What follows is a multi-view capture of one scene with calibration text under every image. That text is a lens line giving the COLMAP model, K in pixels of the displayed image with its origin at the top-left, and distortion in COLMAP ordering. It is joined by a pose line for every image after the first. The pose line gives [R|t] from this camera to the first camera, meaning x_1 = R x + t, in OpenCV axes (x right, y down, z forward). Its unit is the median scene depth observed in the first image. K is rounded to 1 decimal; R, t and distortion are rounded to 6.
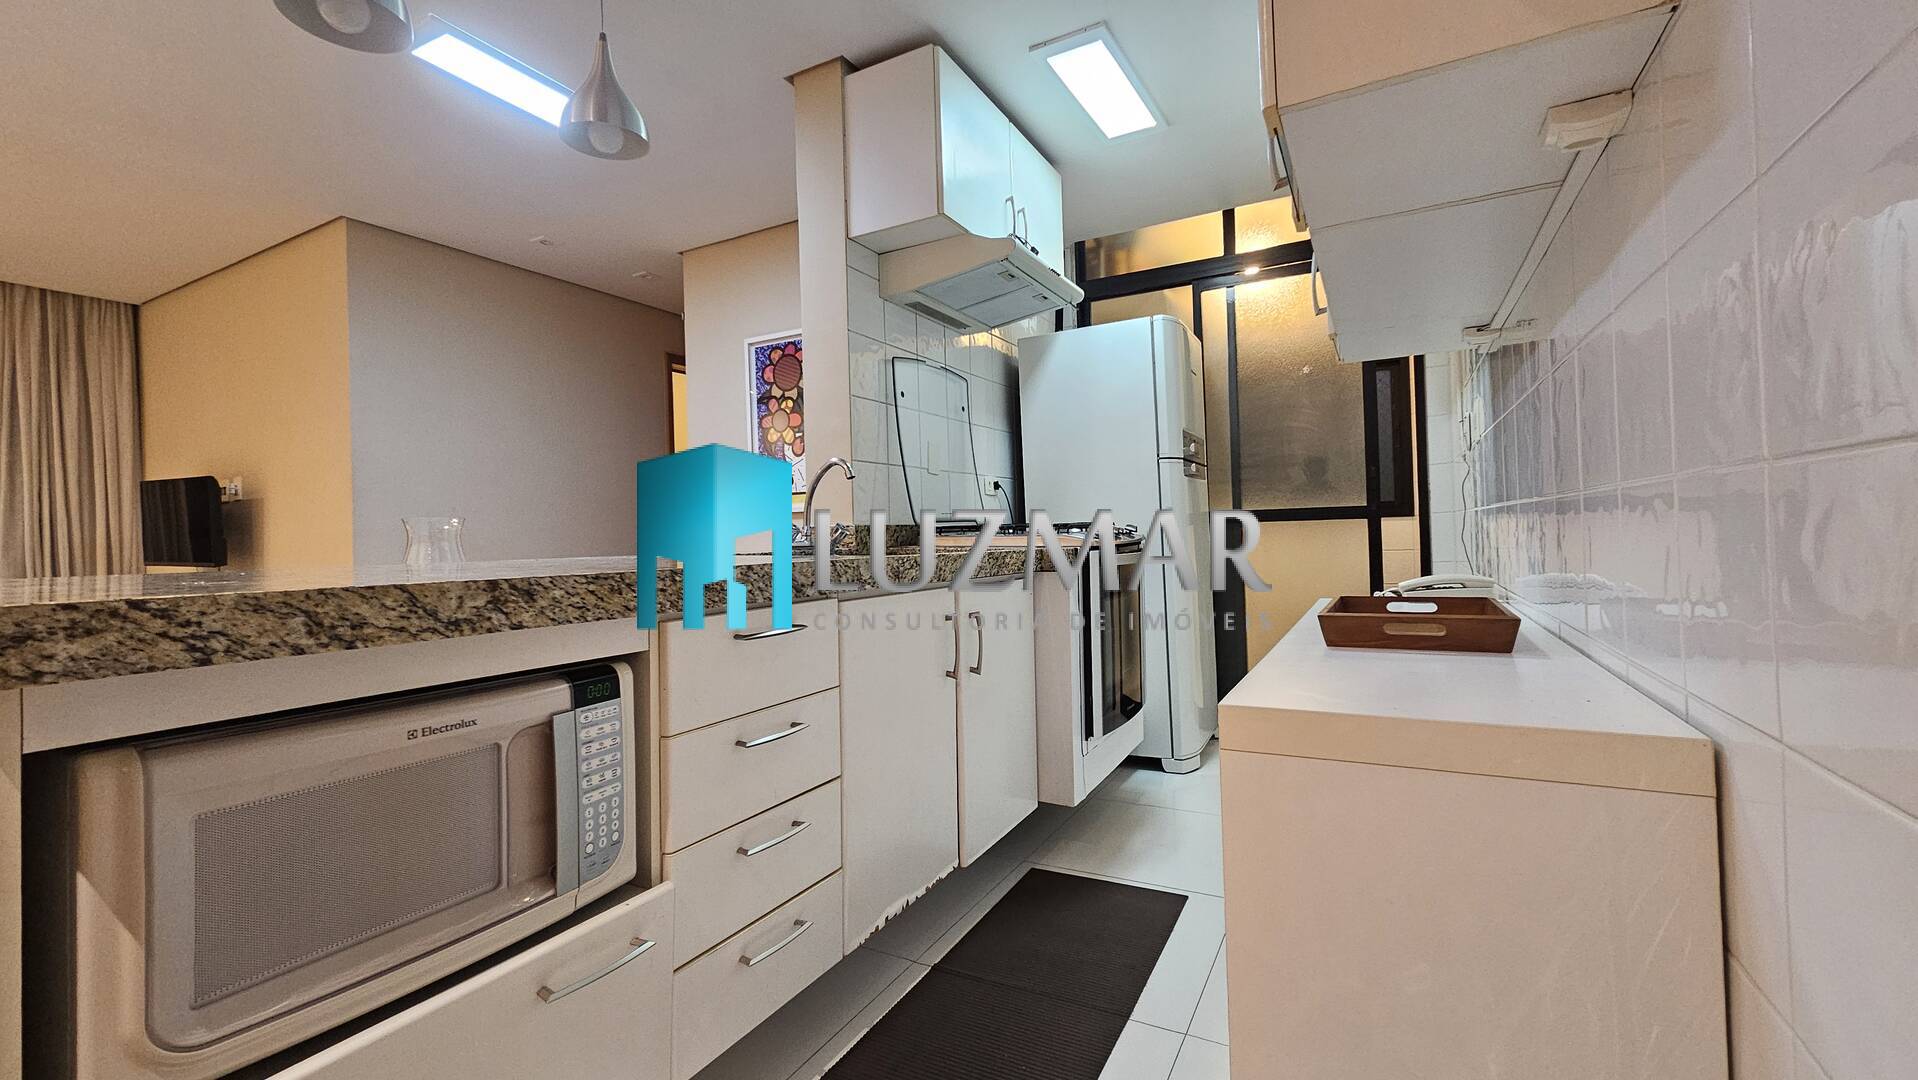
lens RADIAL K [[785.2, 0, 965.4], [0, 785.2, 529.4], [0, 0, 1]] dist [0.001046, -0.000073]
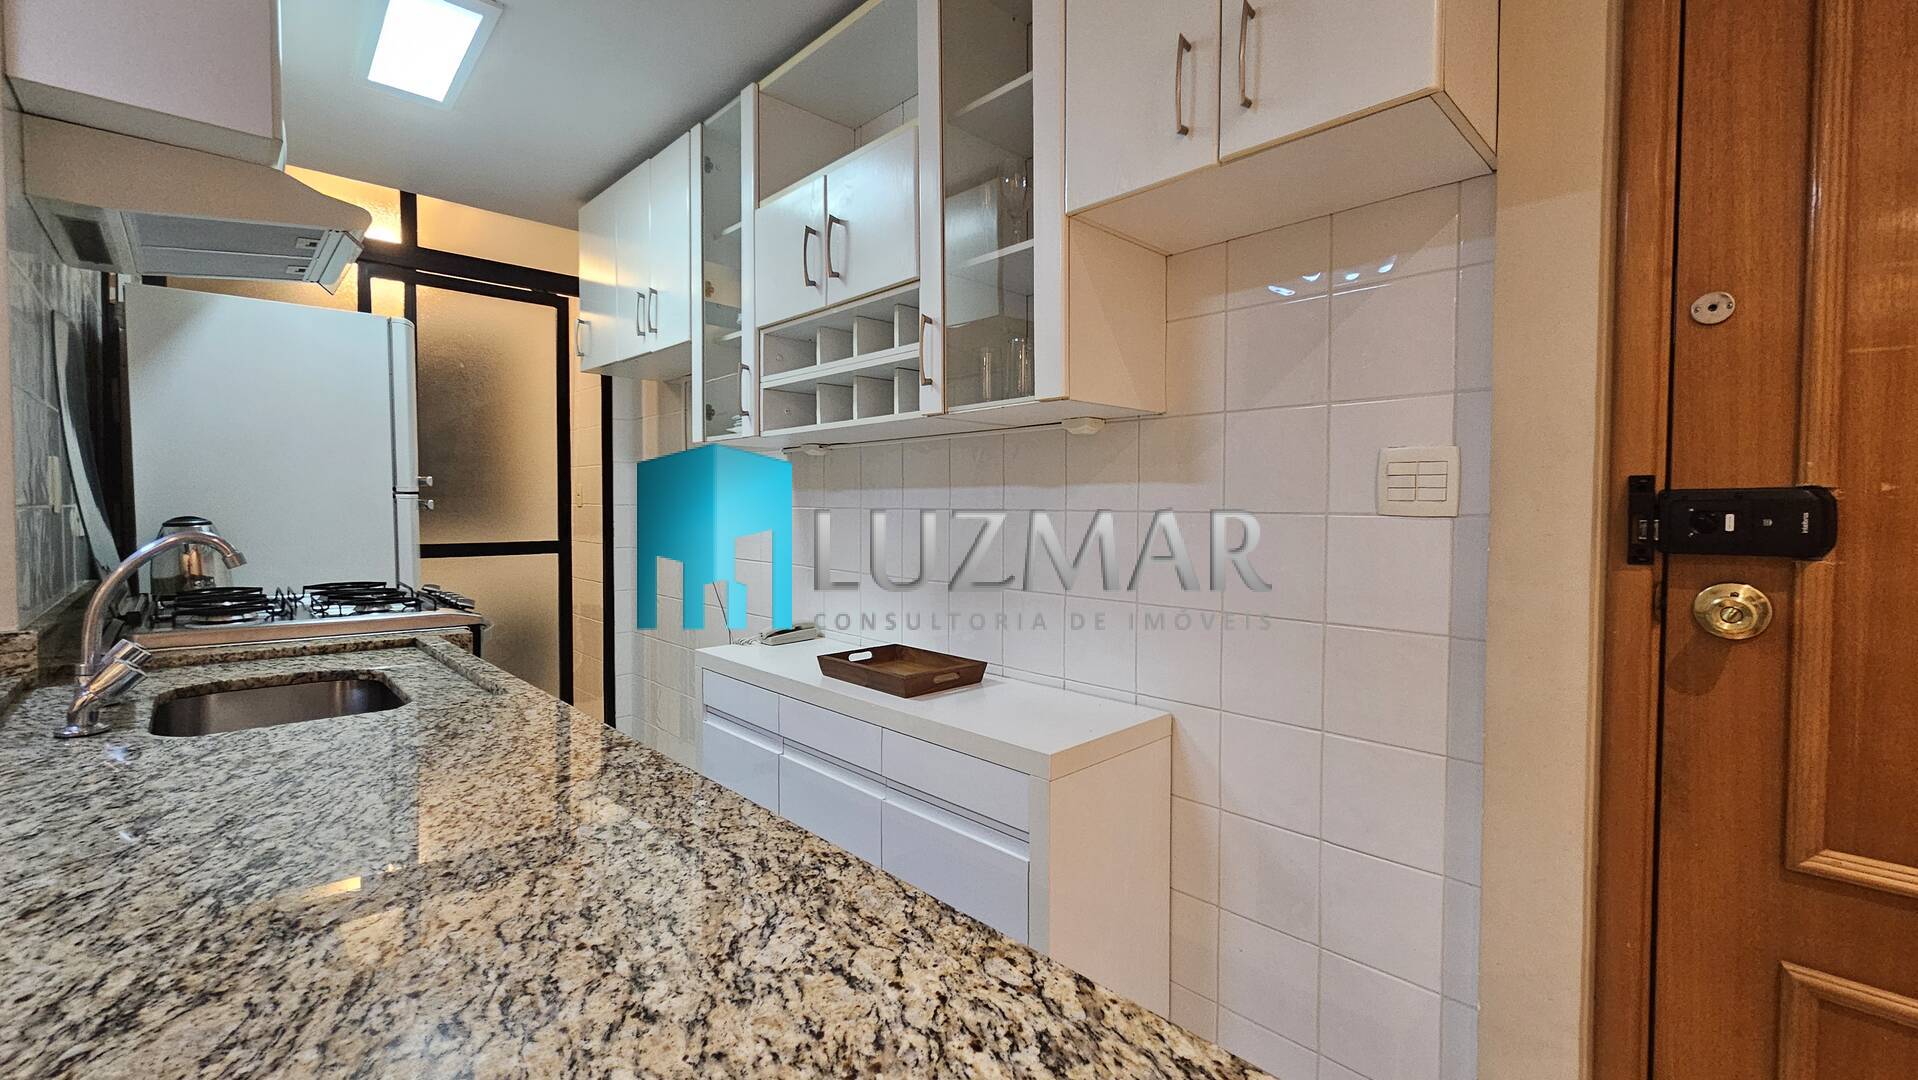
lens RADIAL K [[788.8, 0, 966.6], [0, 788.8, 526.7], [0, 0, 1]] dist [0.001417, 0.000199]
pose [[0.294745, 0.002158, 0.955573, -0.691289], [-0.022104, 0.999745, 0.004560, -0.135755], [-0.955320, -0.022466, 0.294718, 0.368230]]
